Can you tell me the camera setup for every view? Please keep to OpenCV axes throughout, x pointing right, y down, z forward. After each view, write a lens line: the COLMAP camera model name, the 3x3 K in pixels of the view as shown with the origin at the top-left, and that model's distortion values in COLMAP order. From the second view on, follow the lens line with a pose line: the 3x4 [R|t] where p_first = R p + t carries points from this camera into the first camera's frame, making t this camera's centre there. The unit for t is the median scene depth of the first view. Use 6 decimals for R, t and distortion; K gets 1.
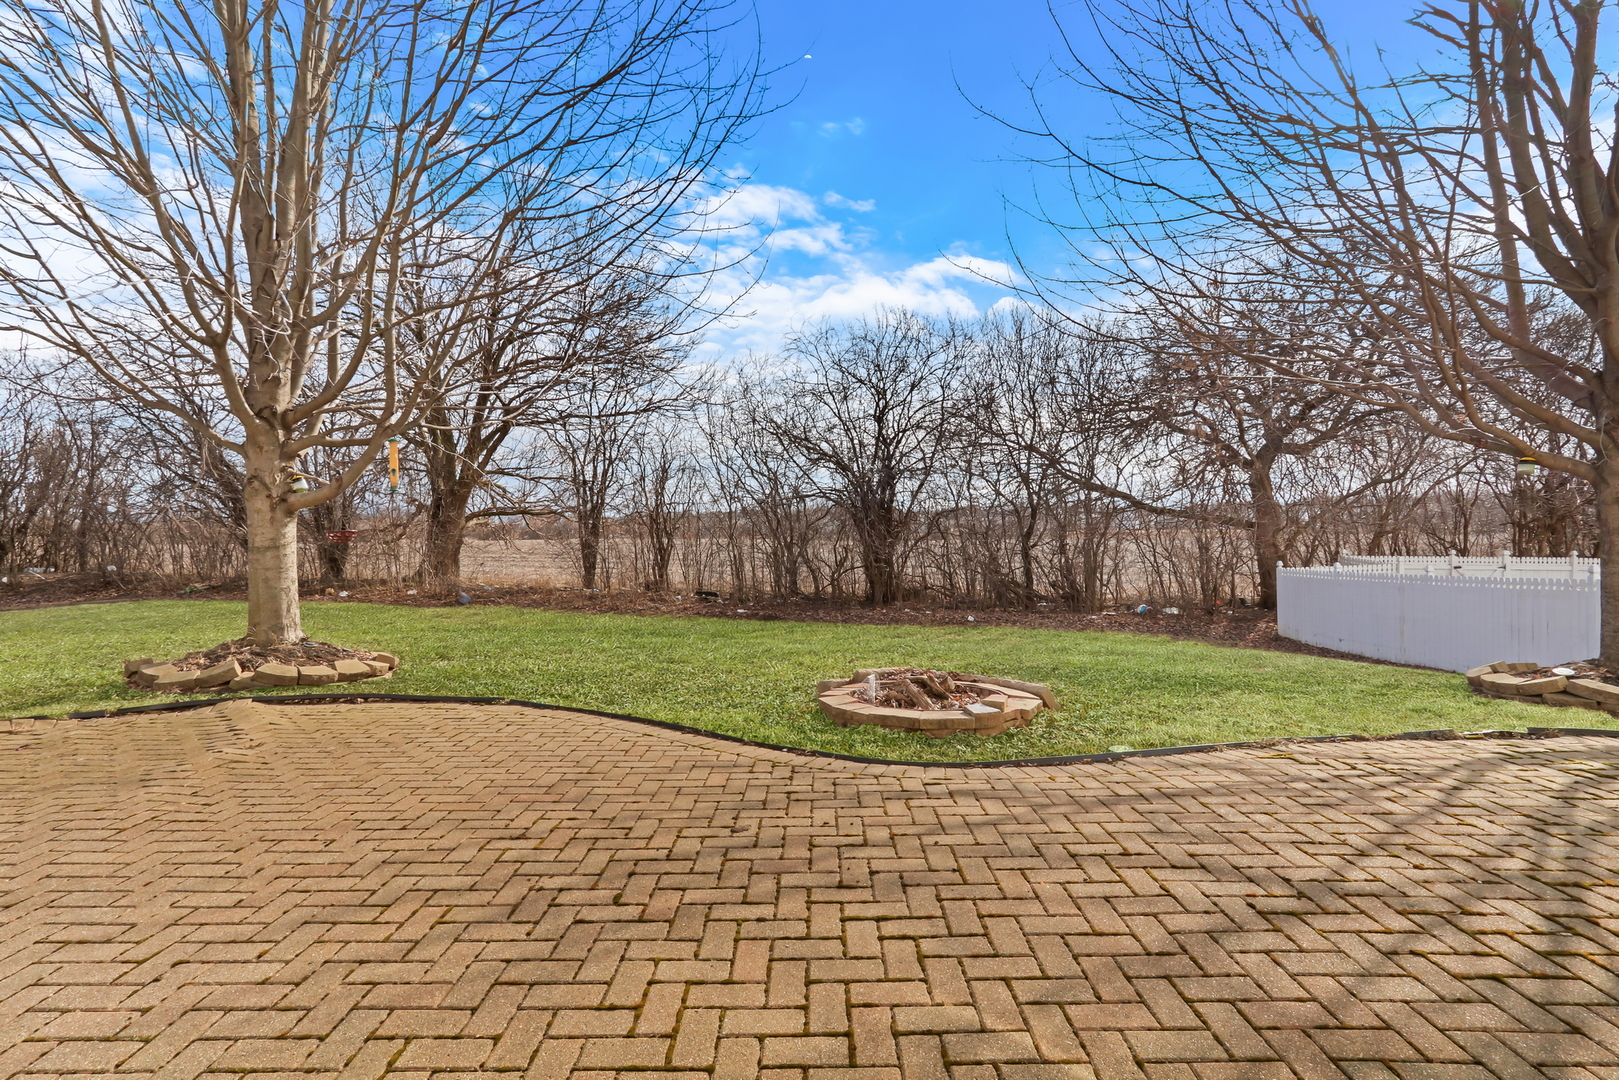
lens RADIAL K [[759.5, 0, 809.7], [0, 759.5, 524.7], [0, 0, 1]] dist [0.011582, 0.000363]
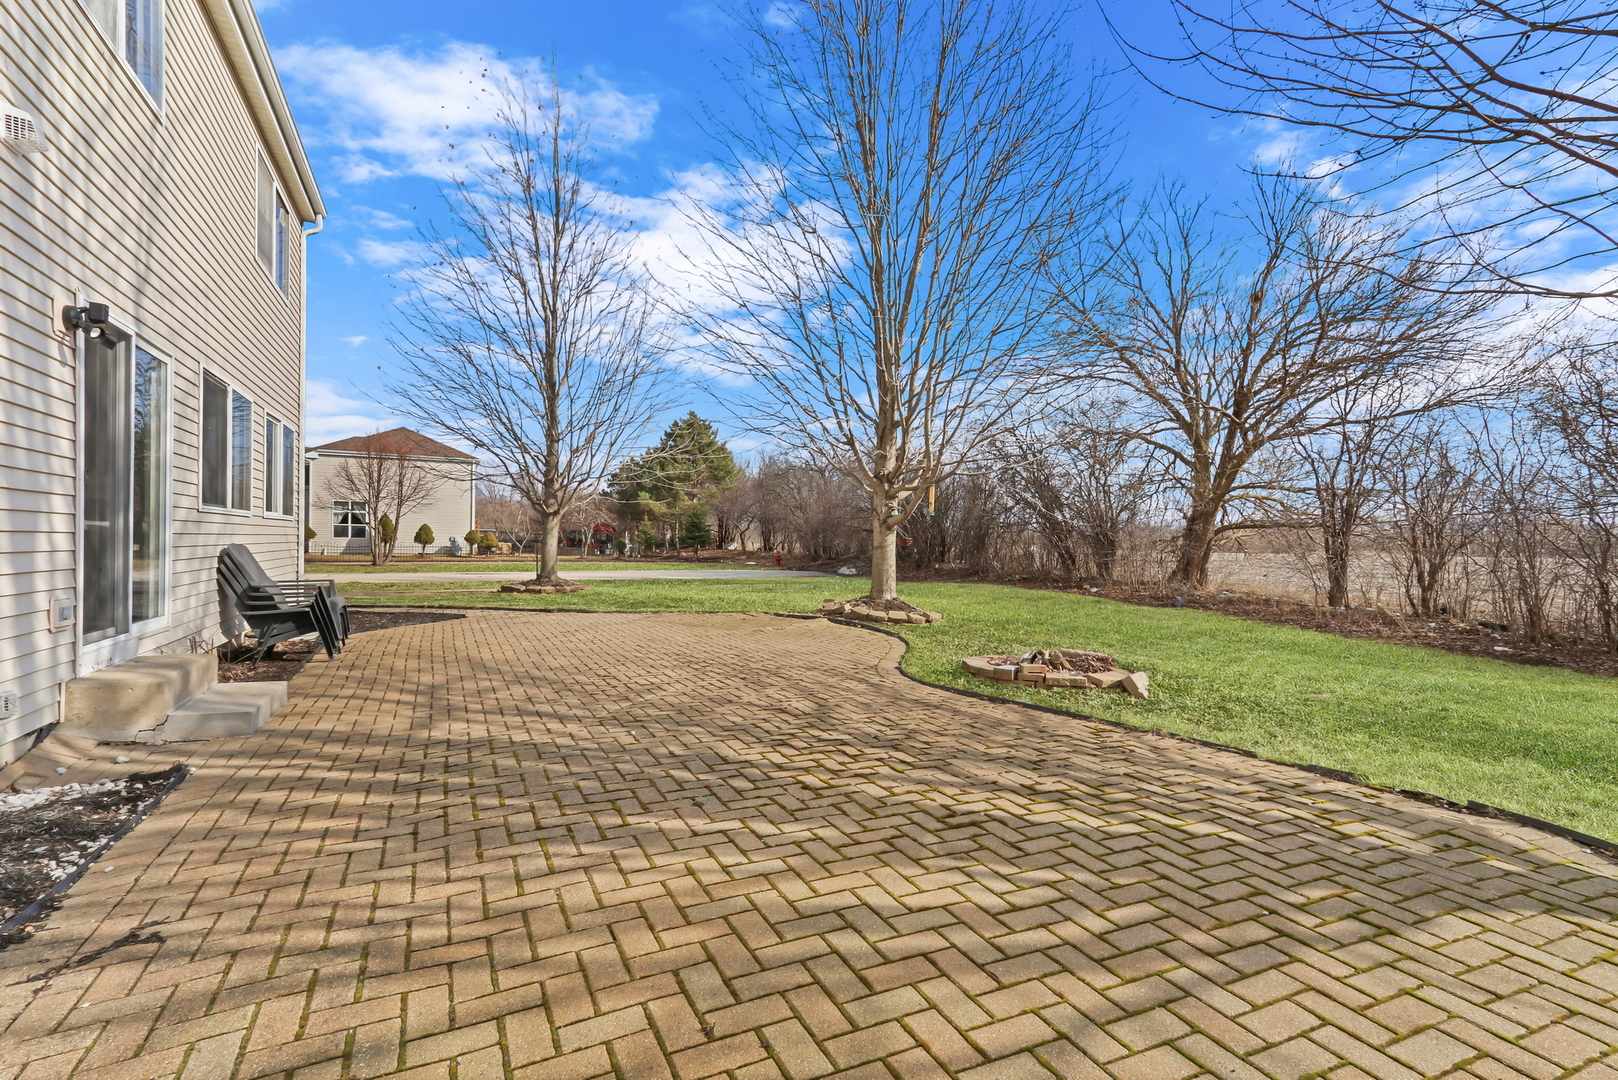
lens RADIAL K [[759.0, 0, 815.4], [0, 759.0, 542.1], [0, 0, 1]] dist [0.011582, 0.000363]
pose [[0.449692, 0.014059, -0.893073, 0.854462], [-0.007629, 0.999900, 0.011899, -0.003676], [0.893151, 0.001462, 0.449754, 0.027875]]
